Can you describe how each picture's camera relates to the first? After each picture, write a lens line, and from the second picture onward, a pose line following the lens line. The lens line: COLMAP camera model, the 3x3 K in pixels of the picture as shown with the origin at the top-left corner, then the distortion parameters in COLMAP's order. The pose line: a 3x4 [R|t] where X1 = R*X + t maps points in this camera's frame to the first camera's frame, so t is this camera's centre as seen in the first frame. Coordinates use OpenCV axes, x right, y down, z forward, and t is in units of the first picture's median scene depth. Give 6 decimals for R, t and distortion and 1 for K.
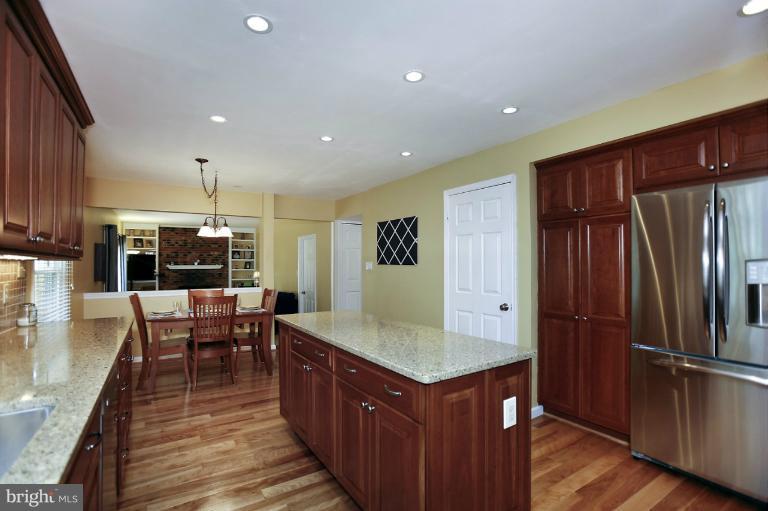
lens RADIAL K [[352.1, 0, 389.5], [0, 352.1, 255.9], [0, 0, 1]] dist [-0.041460, 0.011468]
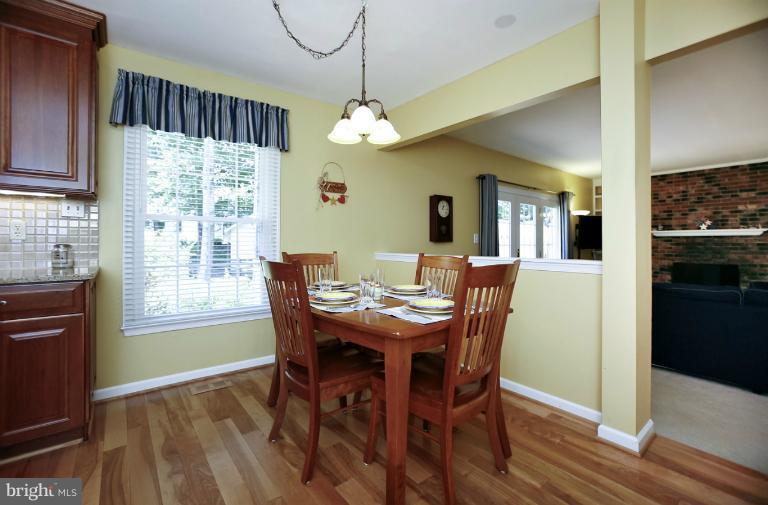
lens RADIAL K [[341.1, 0, 386.5], [0, 341.1, 239.3], [0, 0, 1]] dist [-0.002387, 0.001138]
pose [[0.096219, 0.002222, -0.995358, -0.013715], [0.019941, 0.999793, 0.004160, 0.032367], [0.995160, -0.020248, 0.096155, 0.412493]]
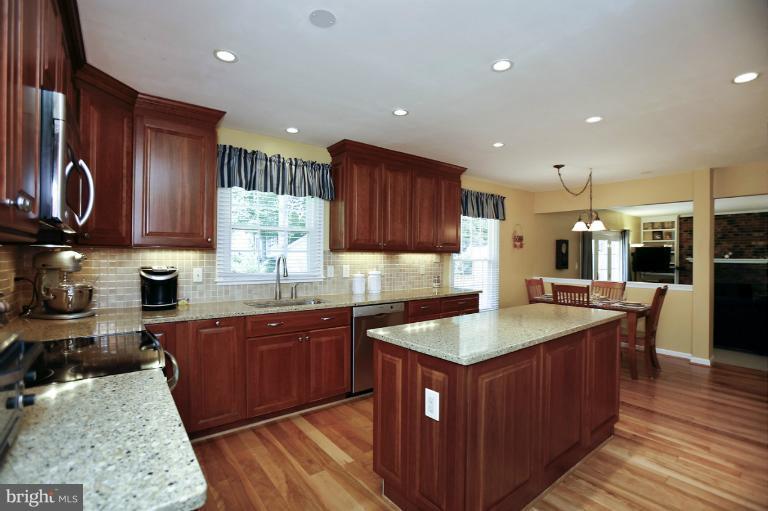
lens RADIAL K [[352.1, 0, 386.1], [0, 352.1, 254.4], [0, 0, 1]] dist [-0.041460, 0.011468]
pose [[0.077925, 0.002978, -0.996955, 0.213360], [0.014818, 0.999882, 0.004145, 0.001591], [0.996849, -0.015096, 0.077872, 0.126580]]
